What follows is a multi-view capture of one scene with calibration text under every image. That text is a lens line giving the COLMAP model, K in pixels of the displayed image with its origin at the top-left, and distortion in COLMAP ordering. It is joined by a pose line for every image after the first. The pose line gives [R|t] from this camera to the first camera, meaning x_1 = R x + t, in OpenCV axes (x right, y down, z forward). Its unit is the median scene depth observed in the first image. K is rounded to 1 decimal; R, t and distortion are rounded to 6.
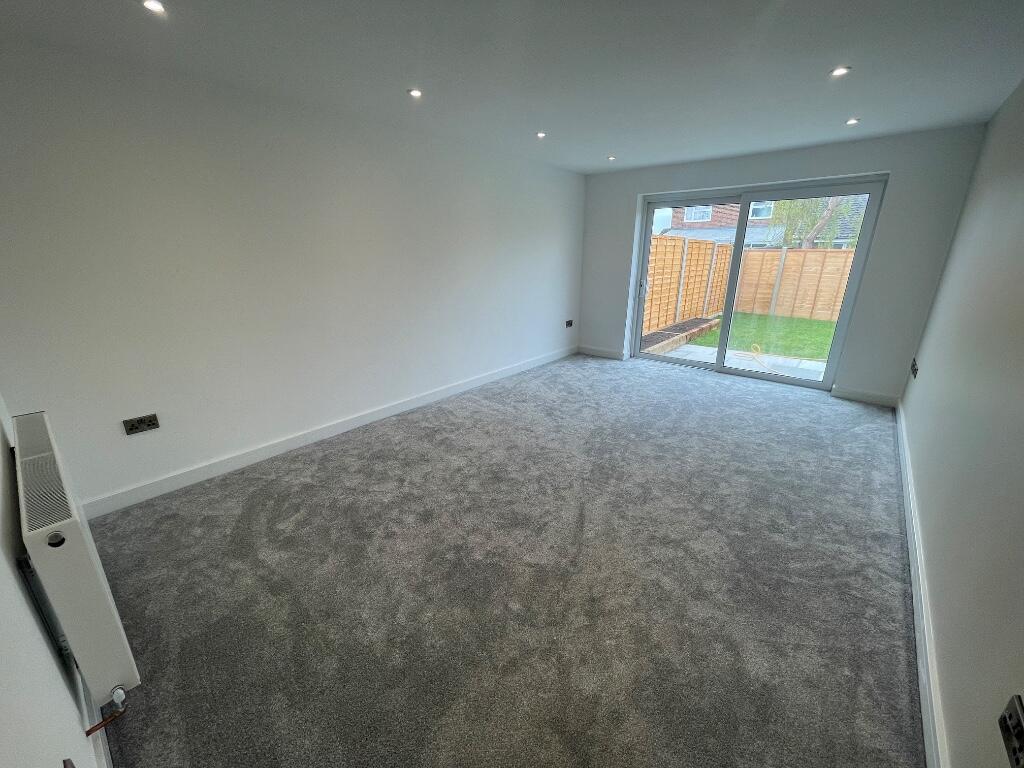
lens RADIAL K [[409.5, 0, 512.0], [0, 409.5, 384.0], [0, 0, 1]] dist [-0.001152, -0.000101]
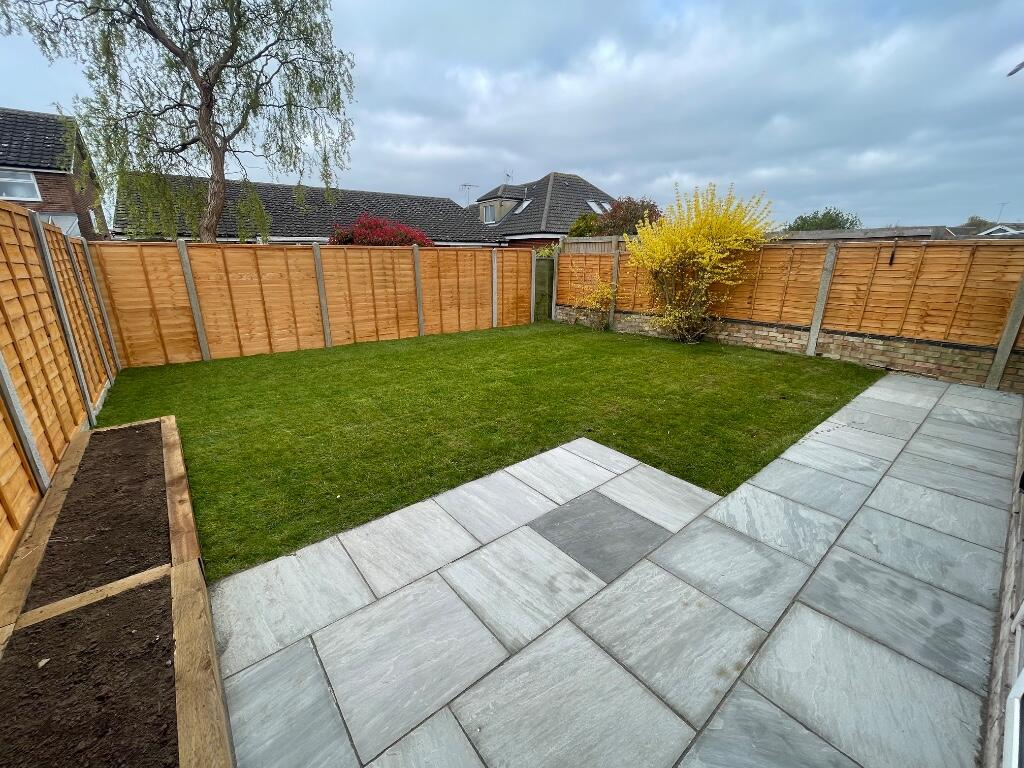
lens RADIAL K [[409.5, 0, 512.0], [0, 409.5, 384.0], [0, 0, 1]] dist [-0.001152, -0.000101]
pose [[0.191862, -0.295324, 0.935934, 0.188124], [0.298953, 0.925917, 0.230880, -0.150440], [-0.934781, 0.235503, 0.265936, 0.491351]]
